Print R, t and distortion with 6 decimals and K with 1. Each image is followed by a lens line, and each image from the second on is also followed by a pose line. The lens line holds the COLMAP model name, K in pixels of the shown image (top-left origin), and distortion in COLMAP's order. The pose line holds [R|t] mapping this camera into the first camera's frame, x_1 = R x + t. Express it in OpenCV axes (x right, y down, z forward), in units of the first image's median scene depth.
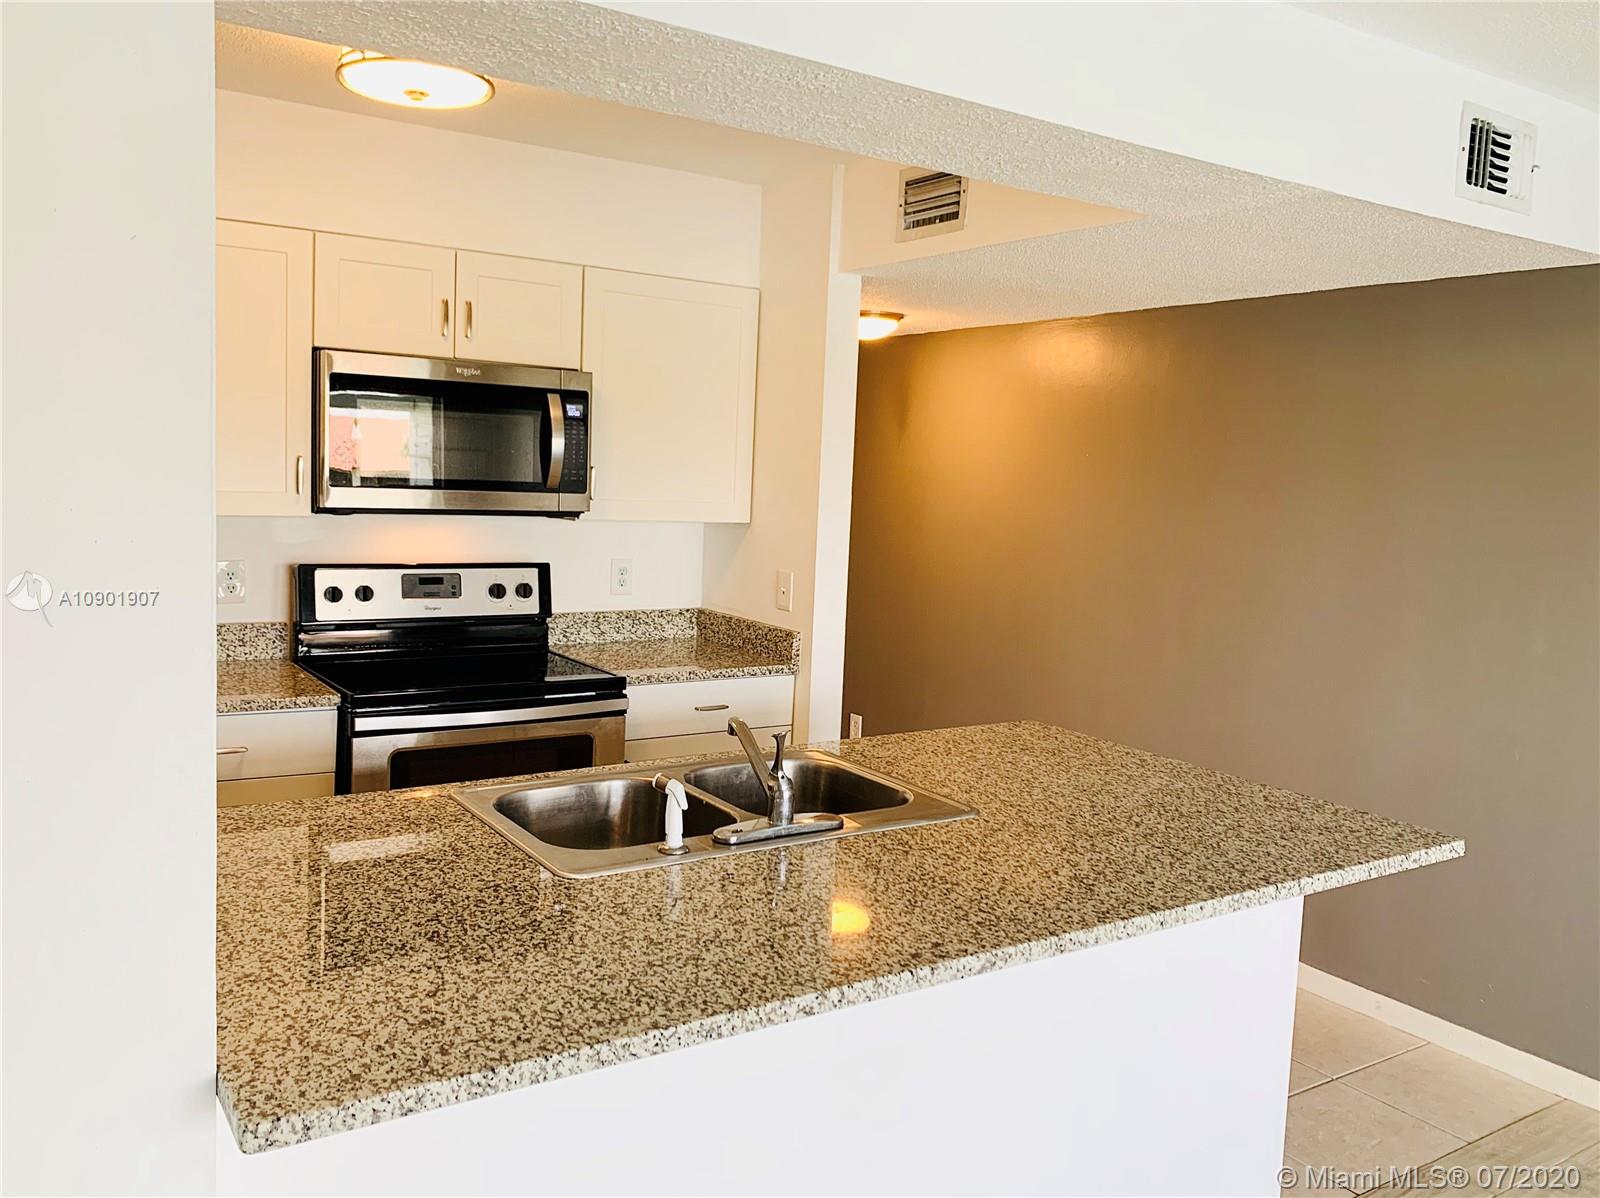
lens RADIAL K [[1279.1, 0, 793.9], [0, 1279.1, 630.4], [0, 0, 1]] dist [0.000909, -0.004304]
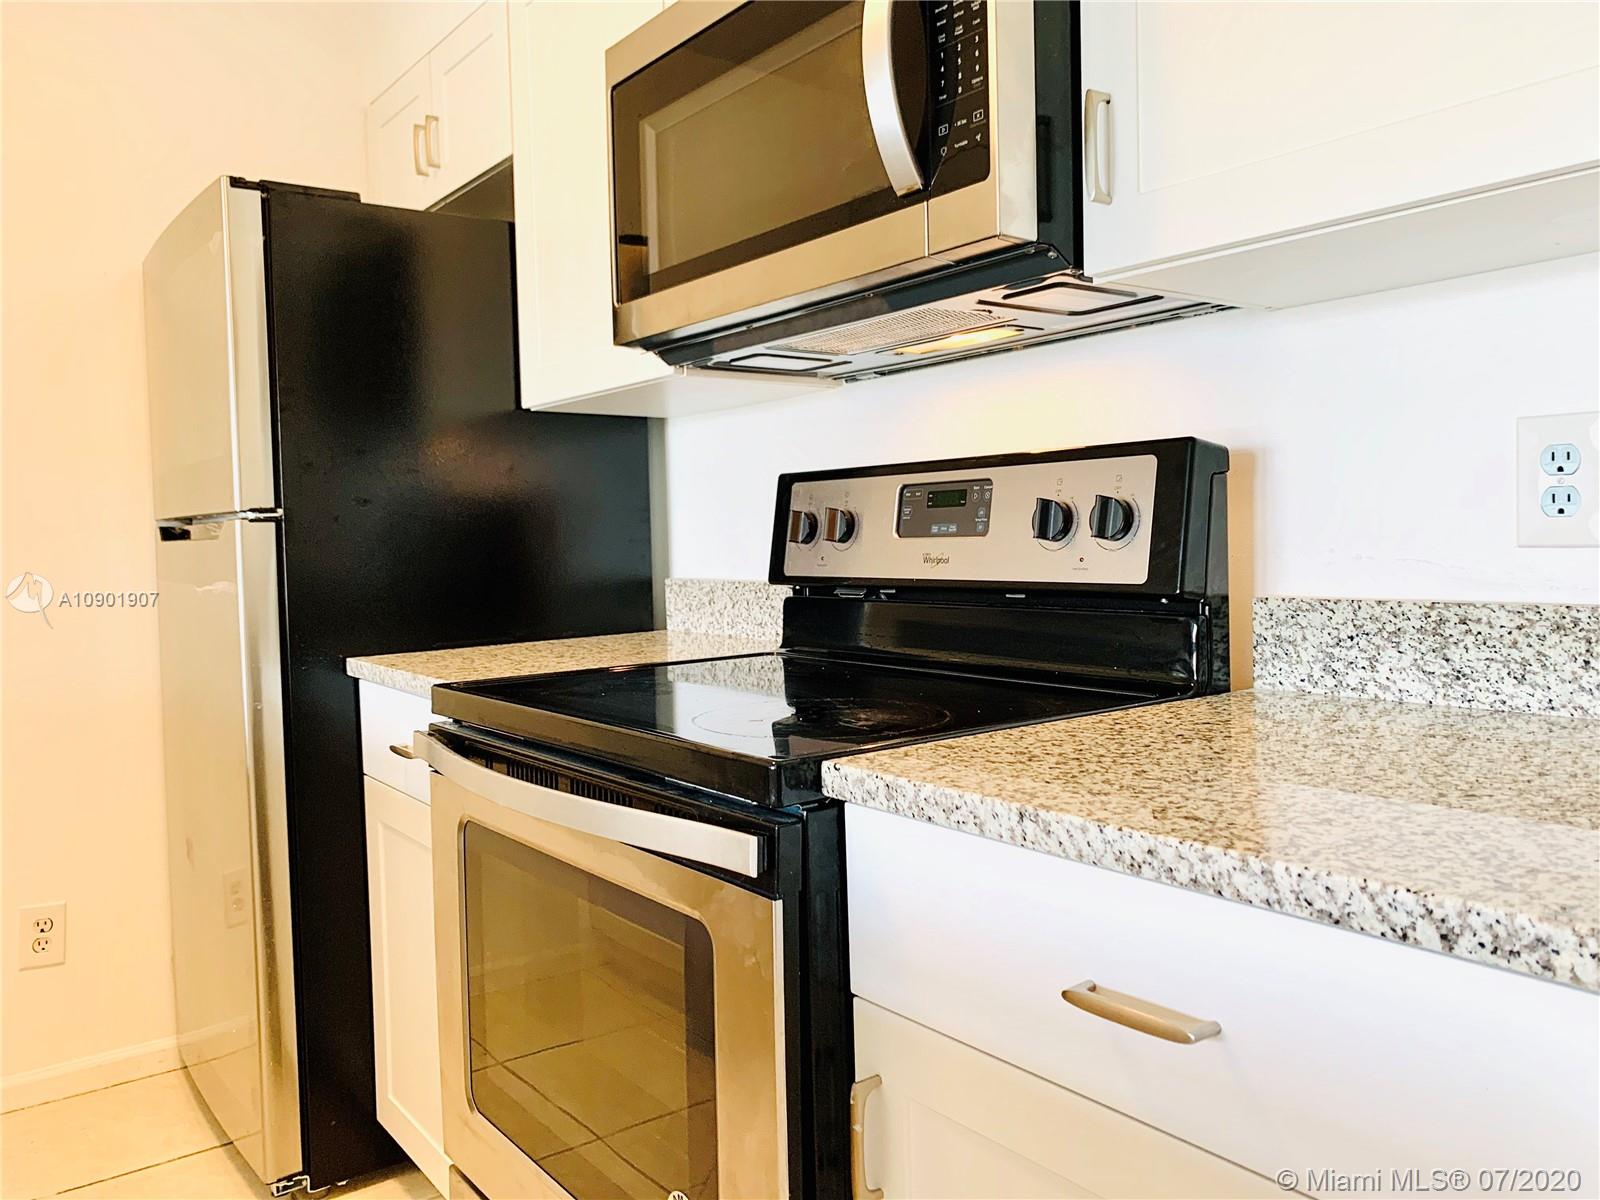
lens RADIAL K [[1245.2, 0, 792.6], [0, 1245.2, 590.7], [0, 0, 1]] dist [0.011108, -0.013739]
pose [[0.075634, 0.007866, -0.997105, 0.136599], [-0.099872, 0.995000, 0.000273, -0.002301], [0.992122, 0.099562, 0.076041, 0.929693]]
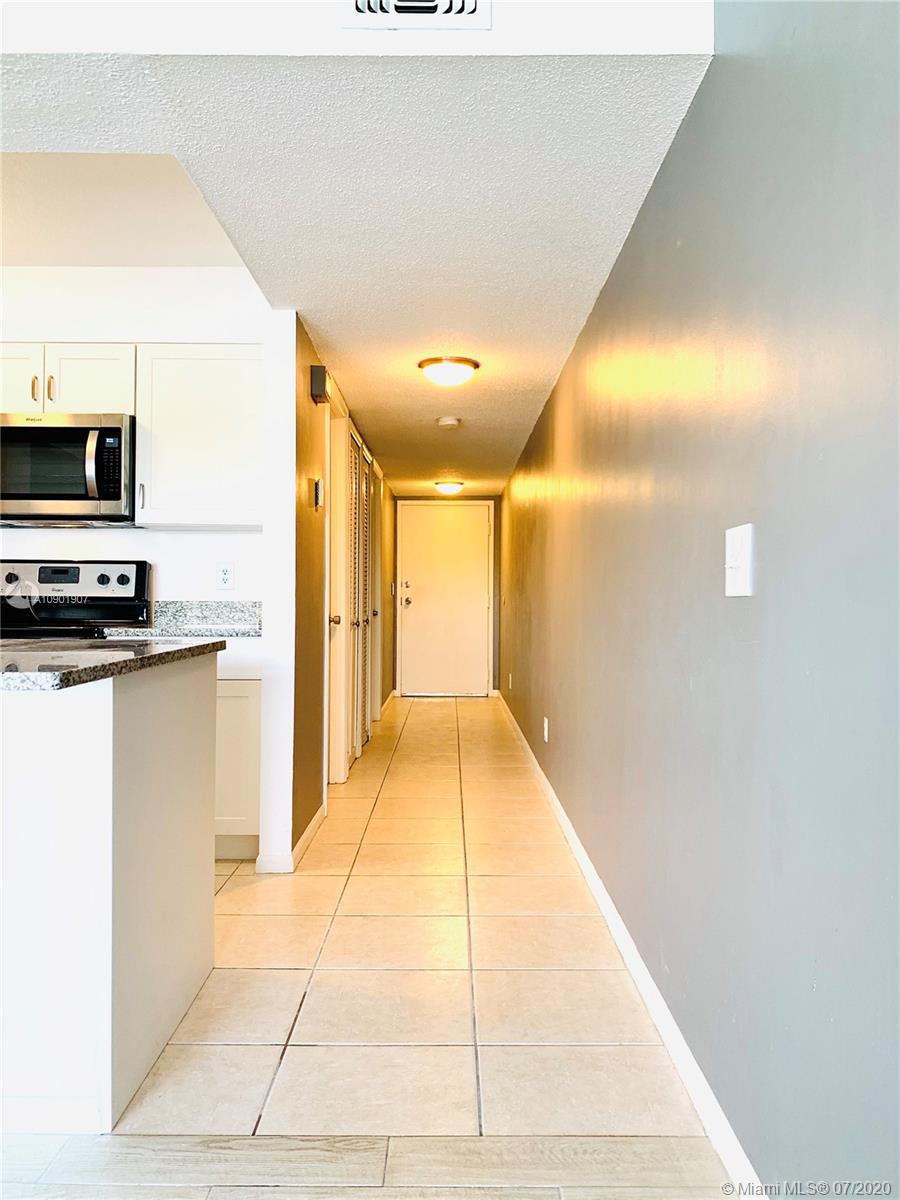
lens RADIAL K [[933.9, 0, 461.3], [0, 933.9, 593.6], [0, 0, 1]] dist [0.011108, -0.013739]
pose [[0.848983, -0.035729, -0.527211, 0.666114], [-0.043696, 0.989548, -0.137426, 0.112370], [0.526611, 0.139710, 0.838548, 0.360445]]
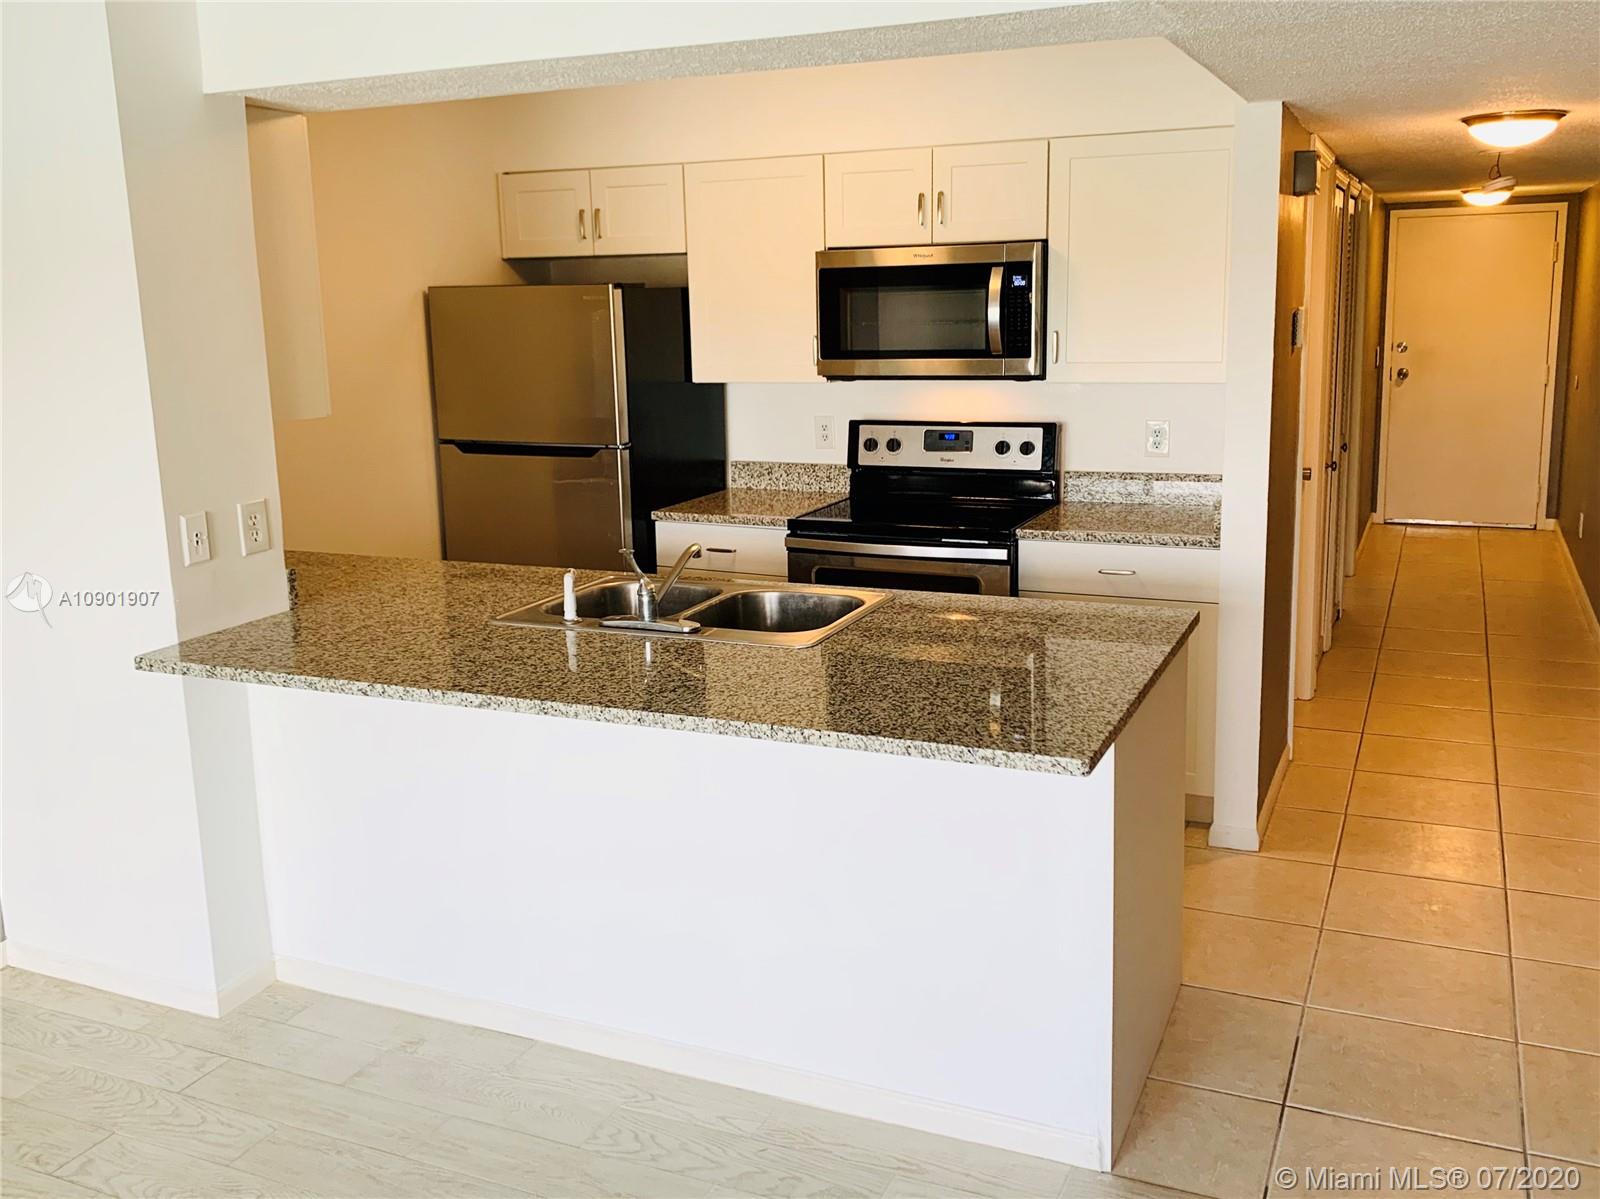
lens RADIAL K [[1430.9, 0, 791.6], [0, 1430.9, 560.2], [0, 0, 1]] dist [0.073615, -0.124959]
pose [[0.544537, 0.101990, -0.832513, 0.734478], [-0.063900, 0.994739, 0.080068, -0.022115], [0.836299, 0.009598, 0.548189, 0.176838]]
